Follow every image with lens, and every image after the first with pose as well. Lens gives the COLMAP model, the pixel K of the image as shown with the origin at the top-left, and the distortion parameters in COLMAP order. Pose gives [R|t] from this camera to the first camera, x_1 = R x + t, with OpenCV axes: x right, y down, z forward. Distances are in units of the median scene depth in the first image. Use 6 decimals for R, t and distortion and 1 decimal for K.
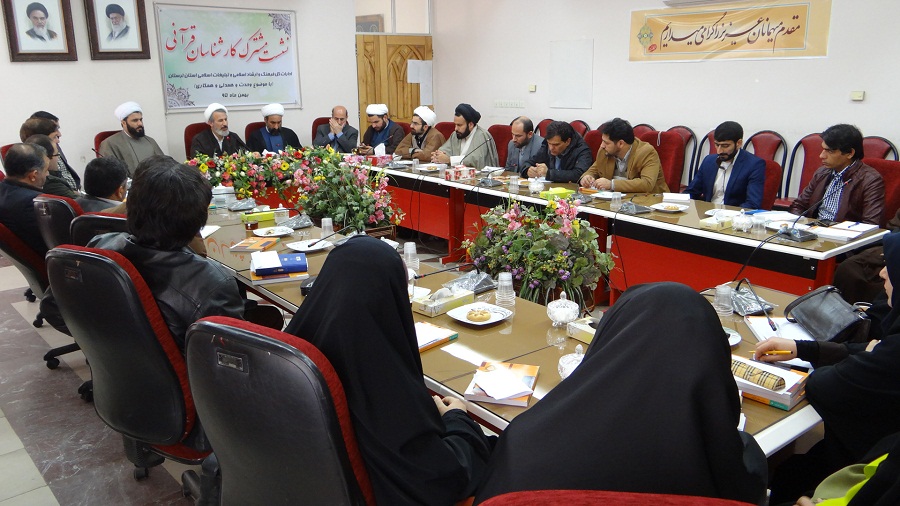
lens RADIAL K [[711.3, 0, 450.0], [0, 711.3, 253.0], [0, 0, 1]] dist [0.000532, -0.006169]
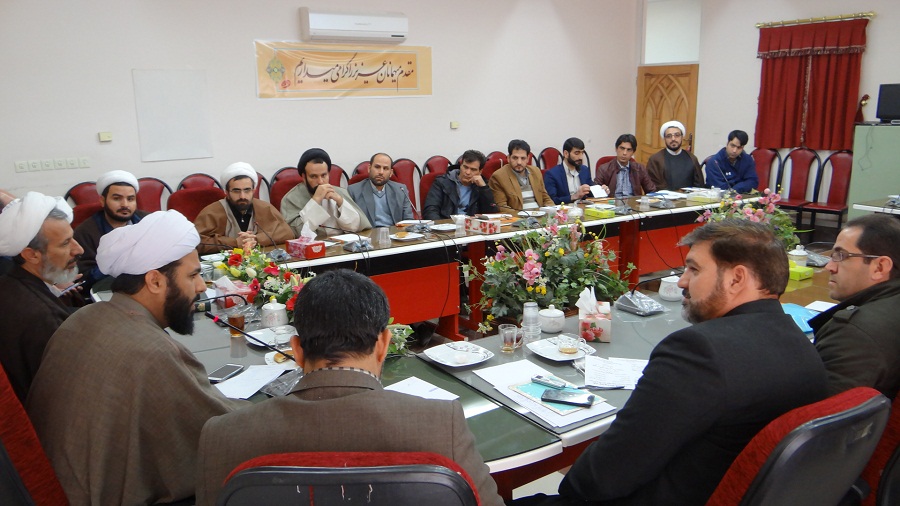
lens RADIAL K [[711.3, 0, 450.0], [0, 711.3, 253.0], [0, 0, 1]] dist [0.000532, -0.006169]
pose [[0.048783, -0.194072, 0.979774, -0.657594], [0.266885, 0.947807, 0.174452, -0.191399], [-0.962493, 0.252977, 0.098032, 0.786068]]
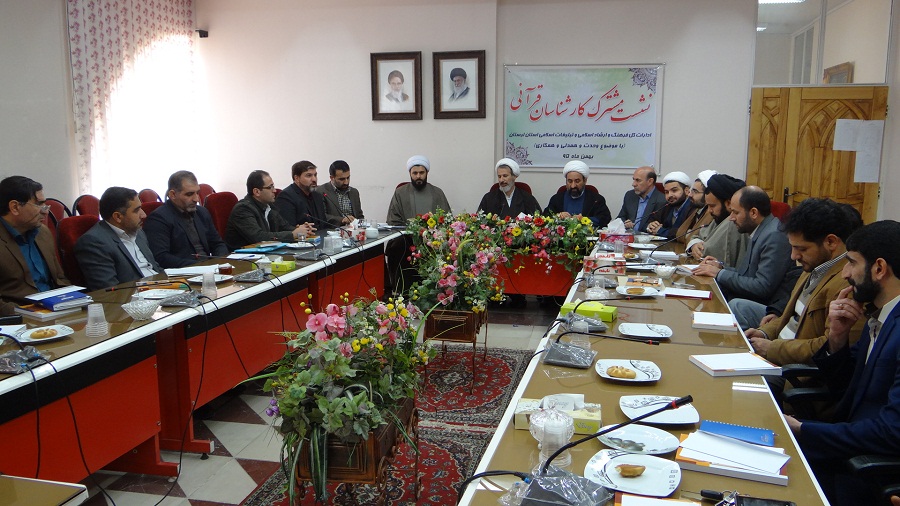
lens RADIAL K [[711.3, 0, 450.0], [0, 711.3, 253.0], [0, 0, 1]] dist [0.000532, -0.006169]
pose [[0.604475, 0.135859, -0.784954, 0.390631], [-0.212228, 0.977204, 0.005701, -0.076689], [0.767834, 0.163143, 0.619528, 0.355219]]
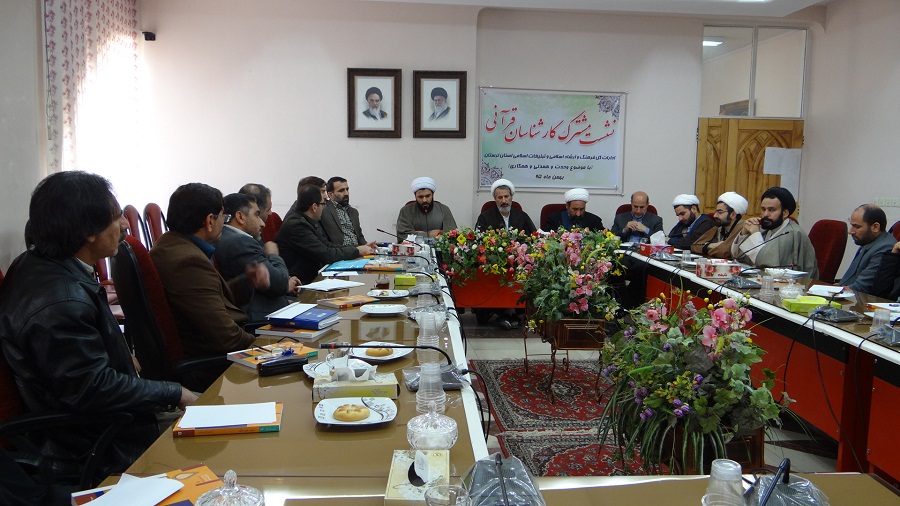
lens RADIAL K [[711.3, 0, 450.0], [0, 711.3, 253.0], [0, 0, 1]] dist [0.000532, -0.006169]
pose [[0.811595, 0.089097, -0.577387, 0.180414], [-0.173942, 0.980333, -0.093223, -0.005696], [0.557726, 0.176091, 0.811131, 0.170916]]
